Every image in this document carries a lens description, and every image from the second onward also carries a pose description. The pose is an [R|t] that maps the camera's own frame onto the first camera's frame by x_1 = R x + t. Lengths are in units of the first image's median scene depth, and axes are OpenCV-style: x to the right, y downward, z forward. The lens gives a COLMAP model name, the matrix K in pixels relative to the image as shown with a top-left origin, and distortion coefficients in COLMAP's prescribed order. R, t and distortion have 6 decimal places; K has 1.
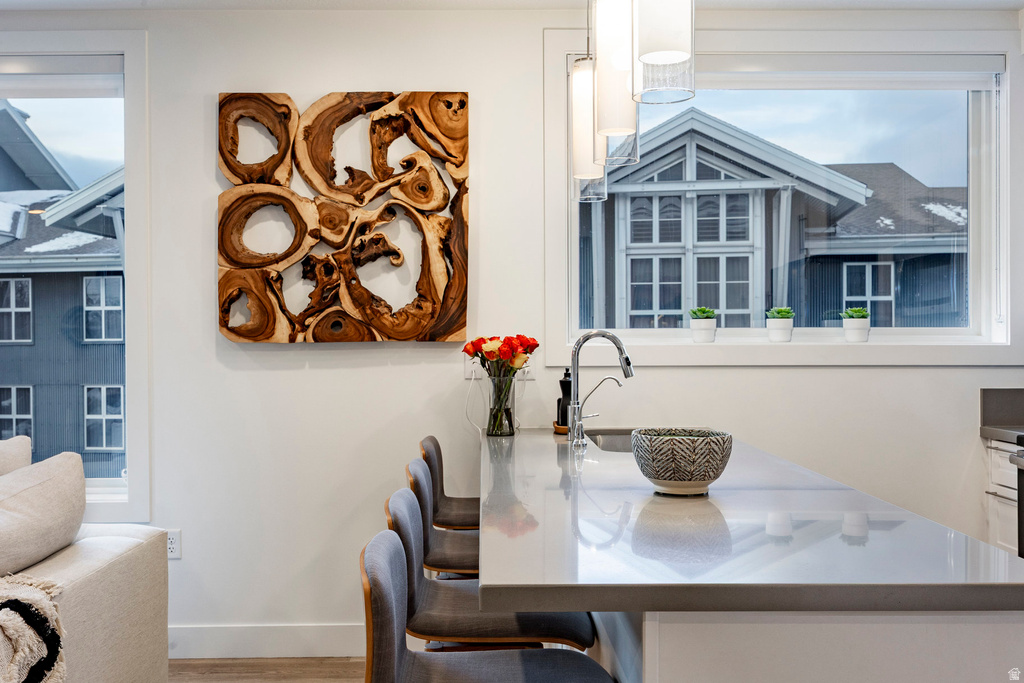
lens RADIAL K [[962.5, 0, 503.6], [0, 962.5, 346.9], [0, 0, 1]] dist [0.000165, 0.000000]
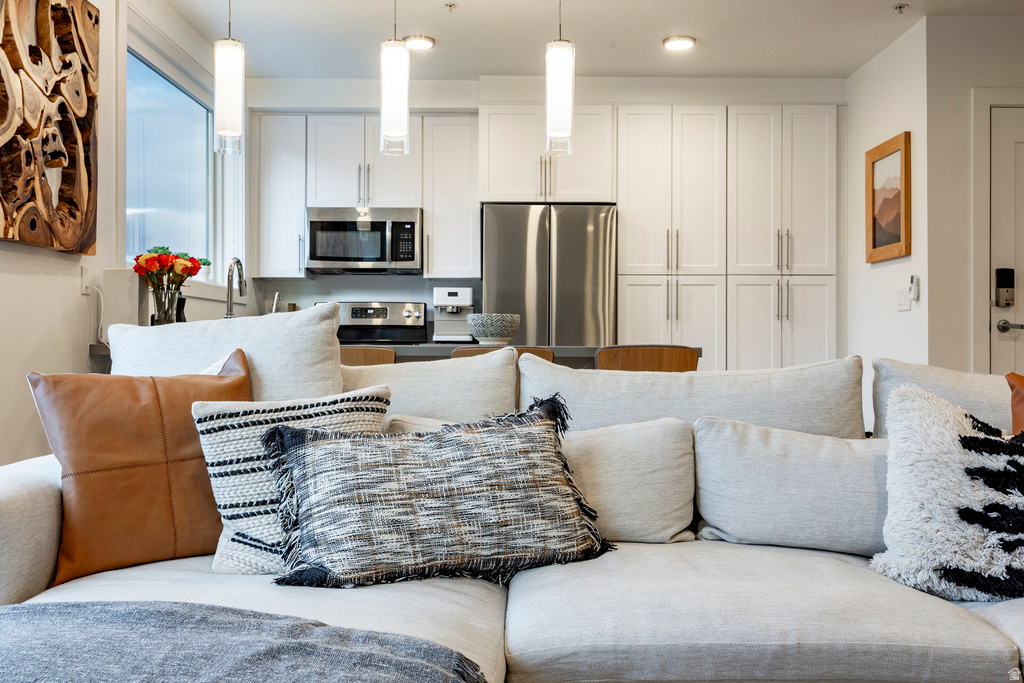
lens RADIAL K [[962.5, 0, 510.4], [0, 962.5, 325.4], [0, 0, 1]] dist [0.000165, 0.000000]
pose [[0.020405, 0.021366, 0.999563, -1.031441], [0.006346, 0.999749, -0.021499, 0.090830], [-0.999772, 0.006782, 0.020264, 0.549492]]
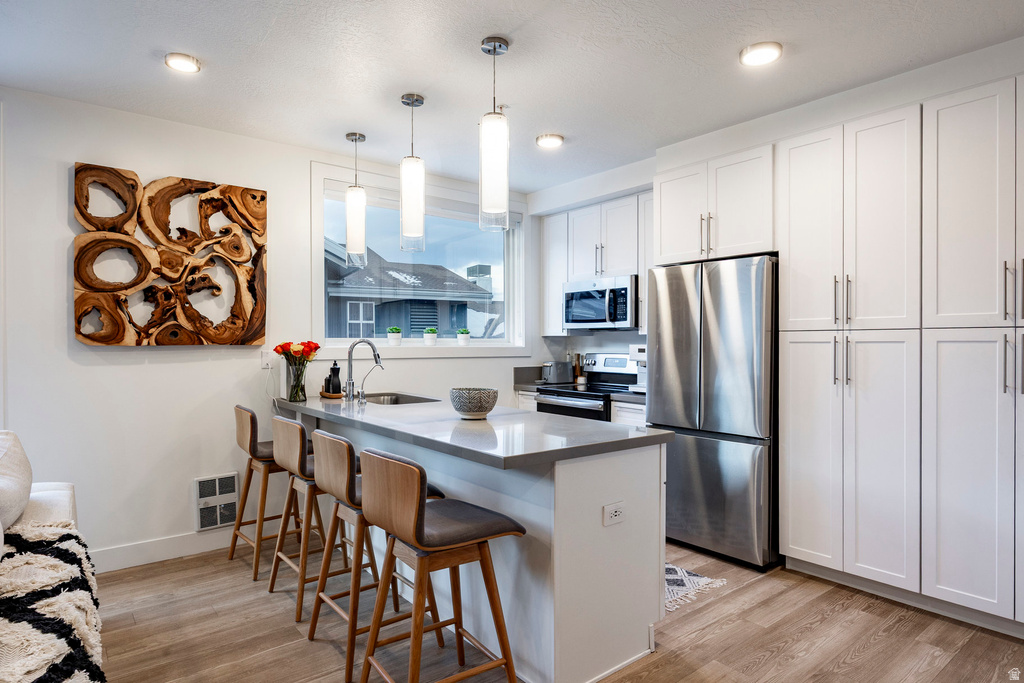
lens RADIAL K [[569.9, 0, 509.8], [0, 569.9, 346.8], [0, 0, 1]] dist [-0.013700, 0.004633]
pose [[0.791743, -0.000294, 0.610854, -0.296912], [0.003197, 0.999988, -0.003663, 0.001980], [-0.610846, 0.004853, 0.791735, -0.005587]]
